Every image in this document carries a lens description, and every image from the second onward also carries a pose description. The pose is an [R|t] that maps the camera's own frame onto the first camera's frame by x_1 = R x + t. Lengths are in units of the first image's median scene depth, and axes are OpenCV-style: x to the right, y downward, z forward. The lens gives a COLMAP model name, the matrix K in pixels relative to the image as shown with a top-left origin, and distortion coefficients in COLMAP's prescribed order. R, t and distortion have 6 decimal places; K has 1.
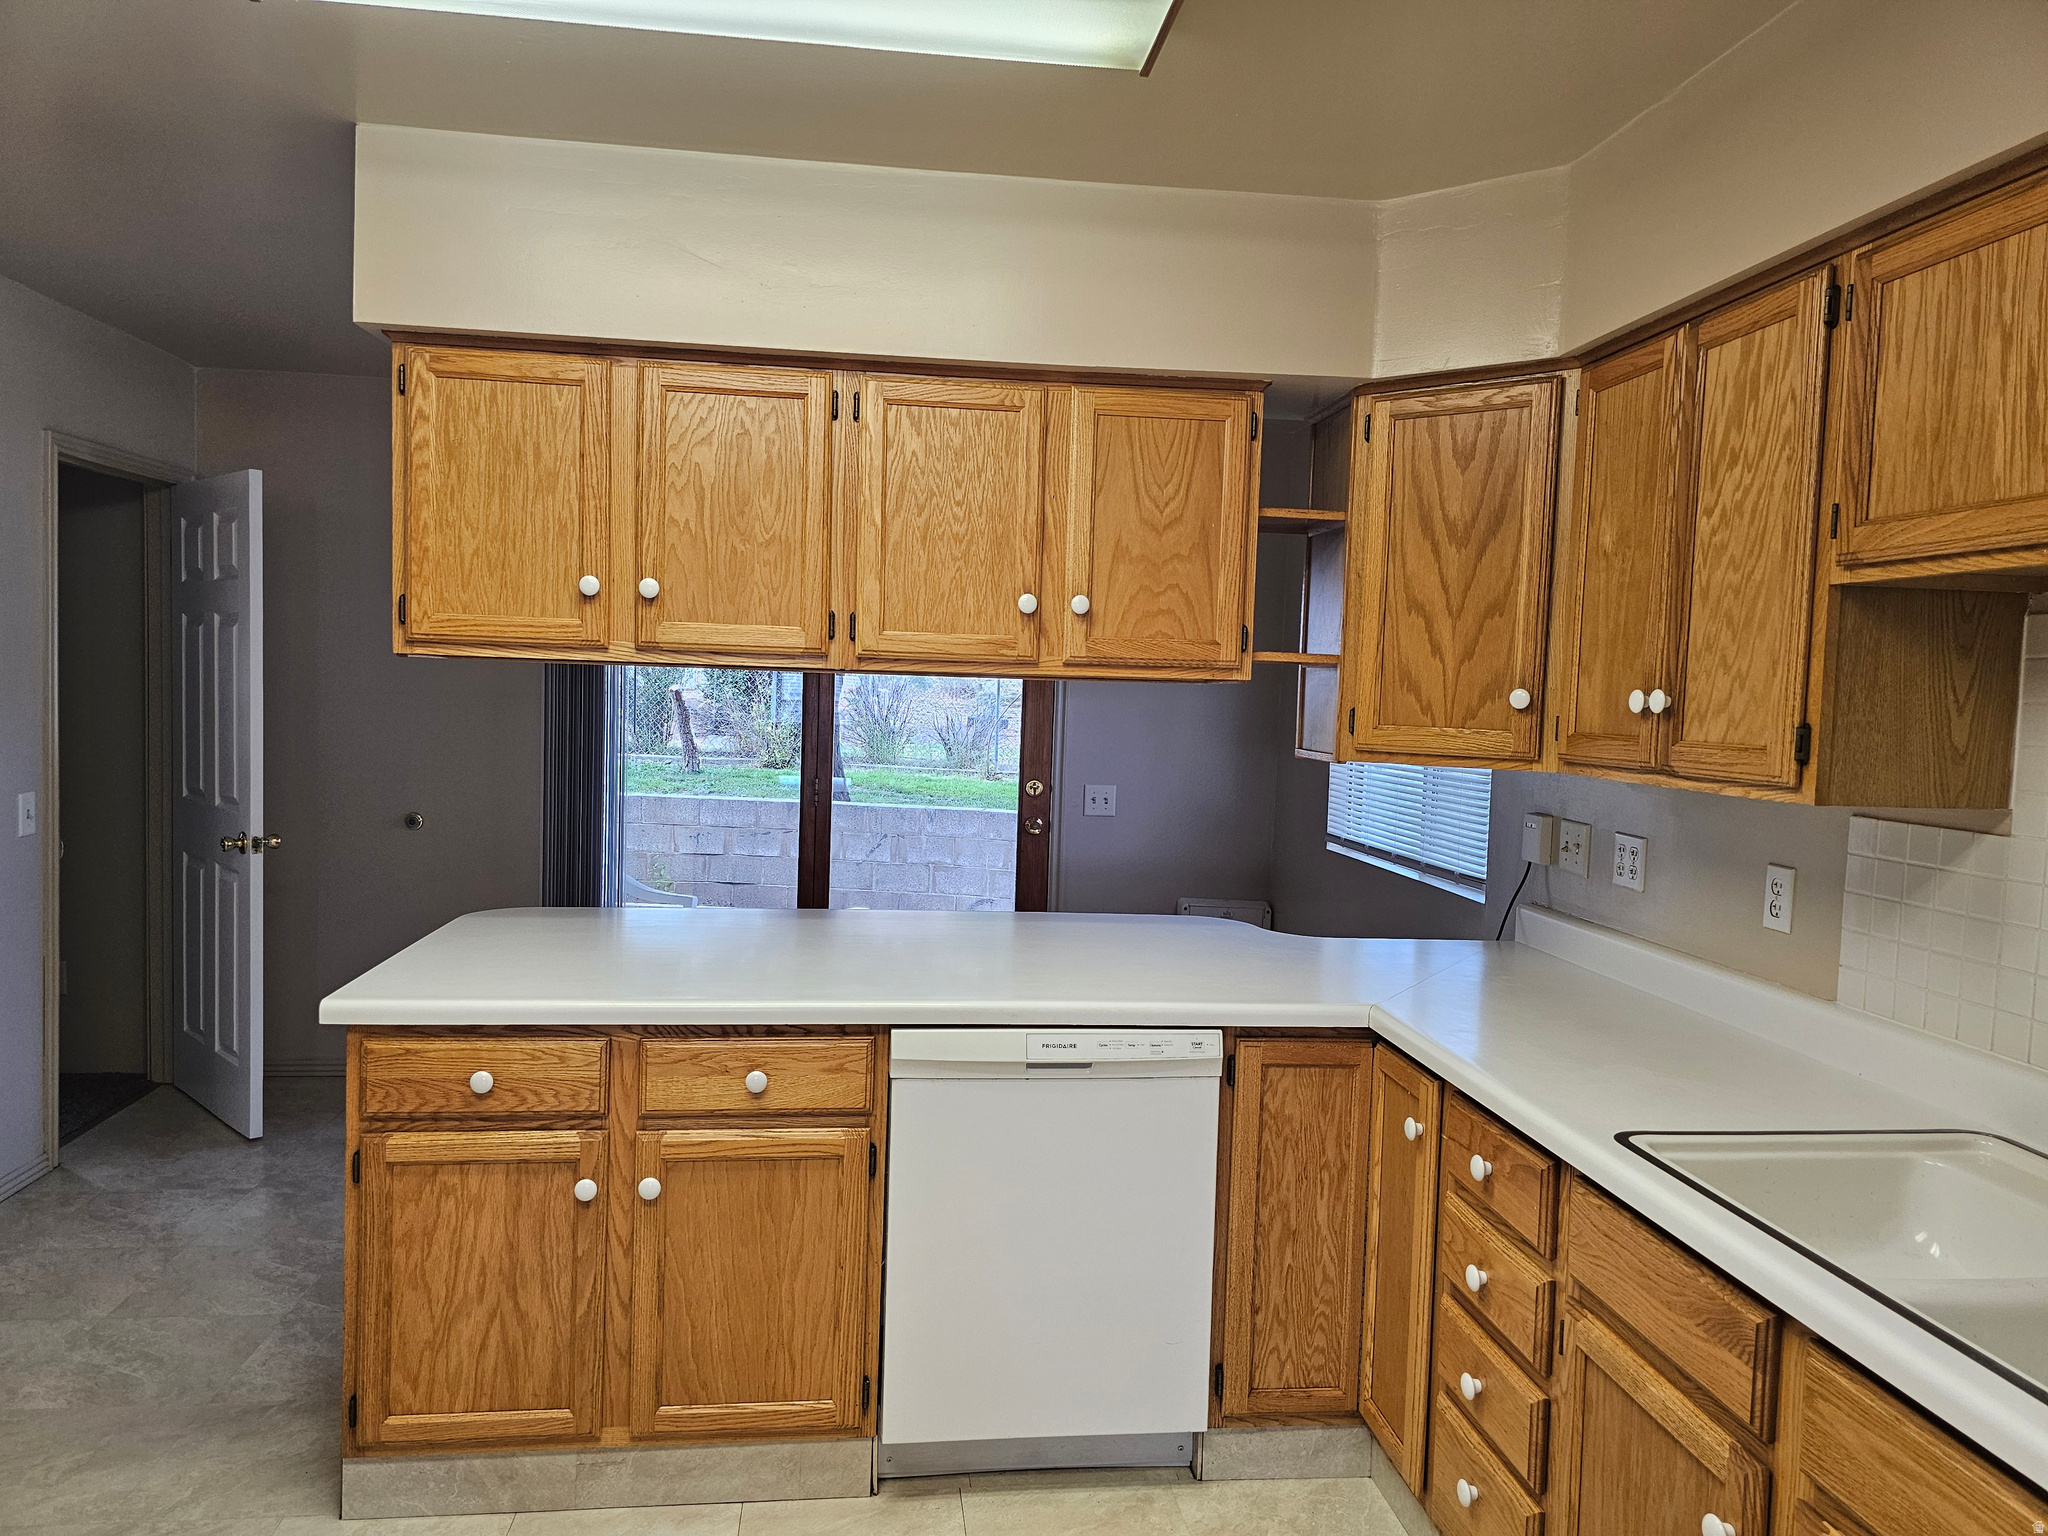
lens RADIAL K [[1370.6, 0, 1019.3], [0, 1370.6, 768.1], [0, 0, 1]] dist [0.055992, -0.052219]
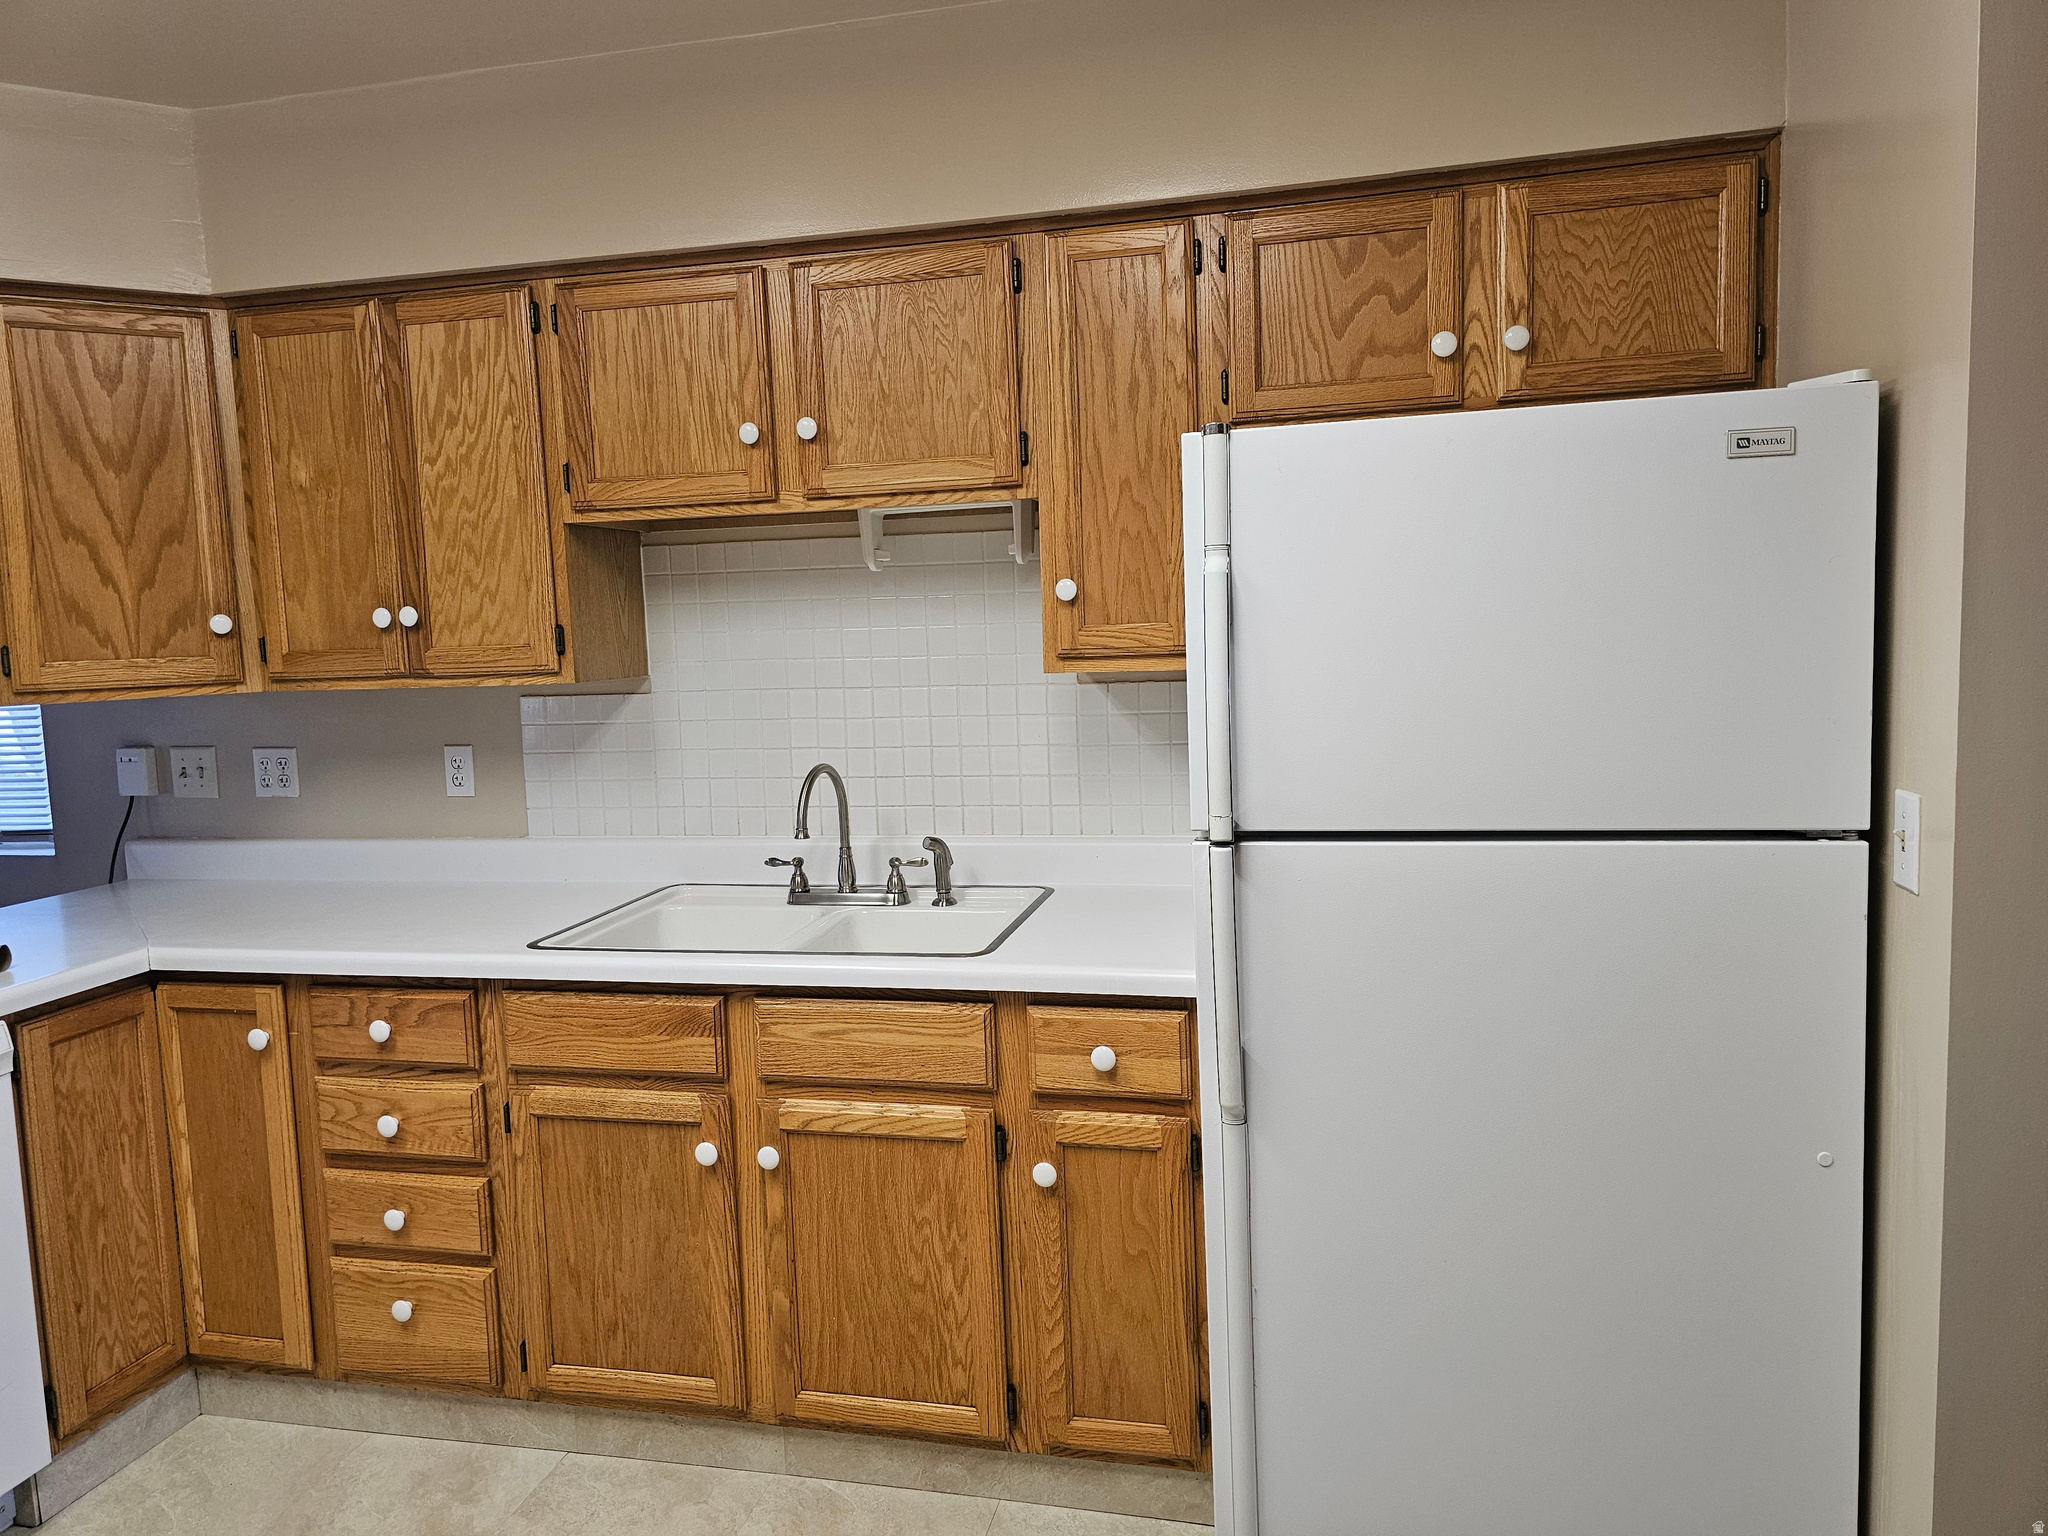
lens RADIAL K [[1370.6, 0, 1020.5], [0, 1370.6, 767.6], [0, 0, 1]] dist [0.055992, -0.052219]
pose [[0.328666, -0.143494, 0.933482, -0.478146], [0.103401, 0.987916, 0.115456, -0.002145], [-0.938769, 0.058576, 0.339532, 0.094141]]
